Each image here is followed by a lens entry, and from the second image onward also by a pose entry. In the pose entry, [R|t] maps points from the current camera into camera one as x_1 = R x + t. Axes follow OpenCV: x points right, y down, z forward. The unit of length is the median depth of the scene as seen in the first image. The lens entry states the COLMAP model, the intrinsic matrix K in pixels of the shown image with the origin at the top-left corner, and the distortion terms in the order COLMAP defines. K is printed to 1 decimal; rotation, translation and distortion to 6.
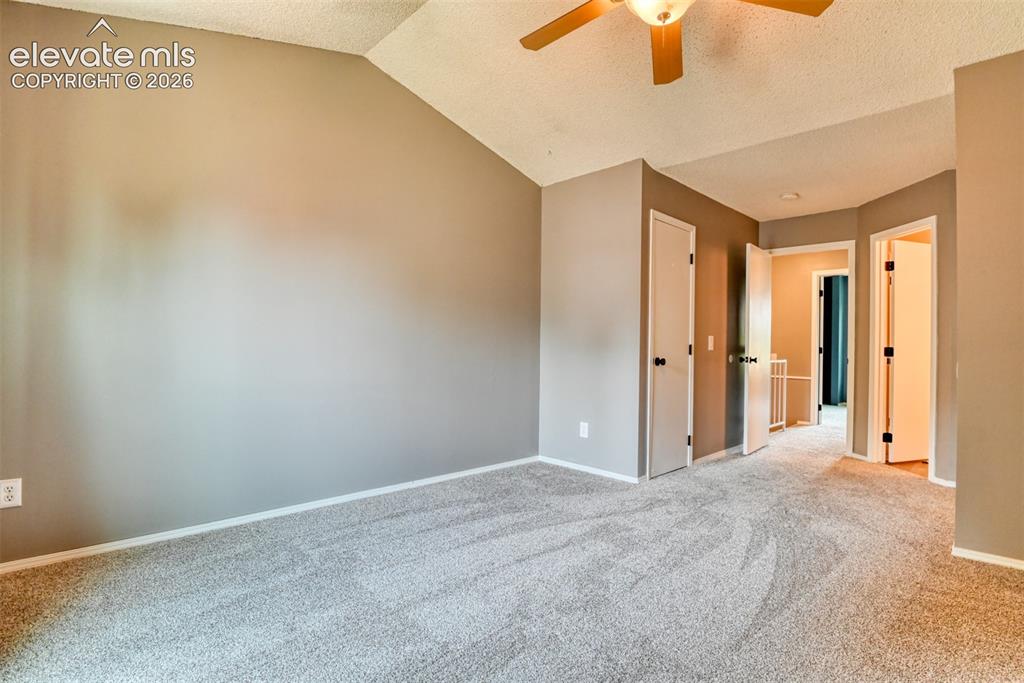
lens RADIAL K [[503.6, 0, 522.7], [0, 503.6, 342.8], [0, 0, 1]] dist [-0.024319, -0.003150]
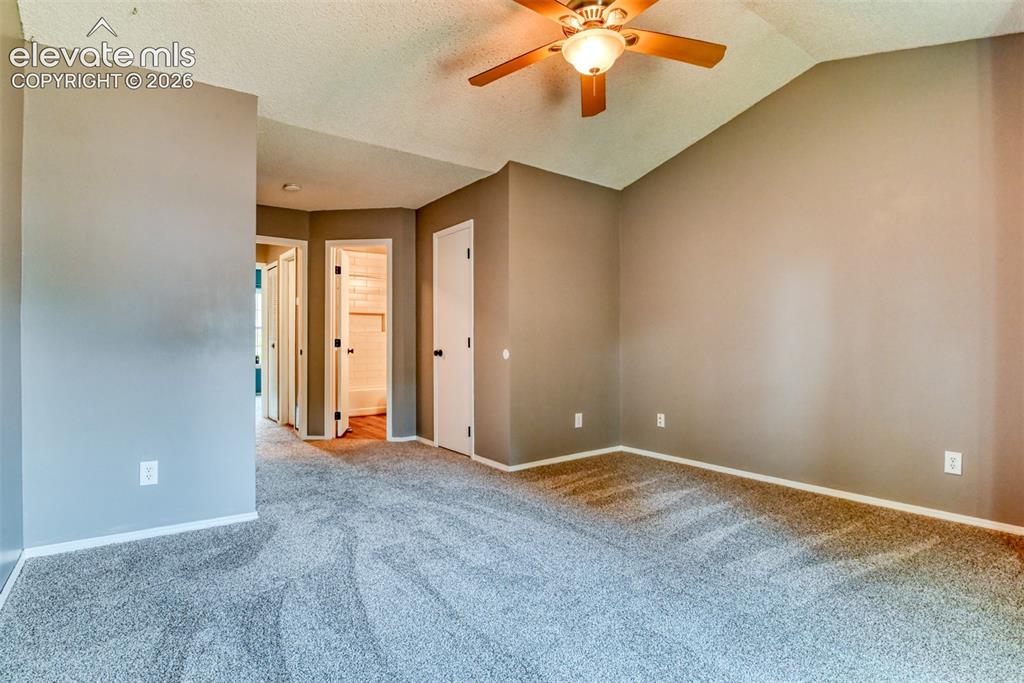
lens RADIAL K [[503.6, 0, 521.4], [0, 503.6, 339.8], [0, 0, 1]] dist [-0.024319, -0.003150]
pose [[0.153300, -0.010597, 0.988123, -0.601308], [-0.000089, 0.999942, 0.010738, -0.003439], [-0.988180, -0.001734, 0.153290, 0.621194]]
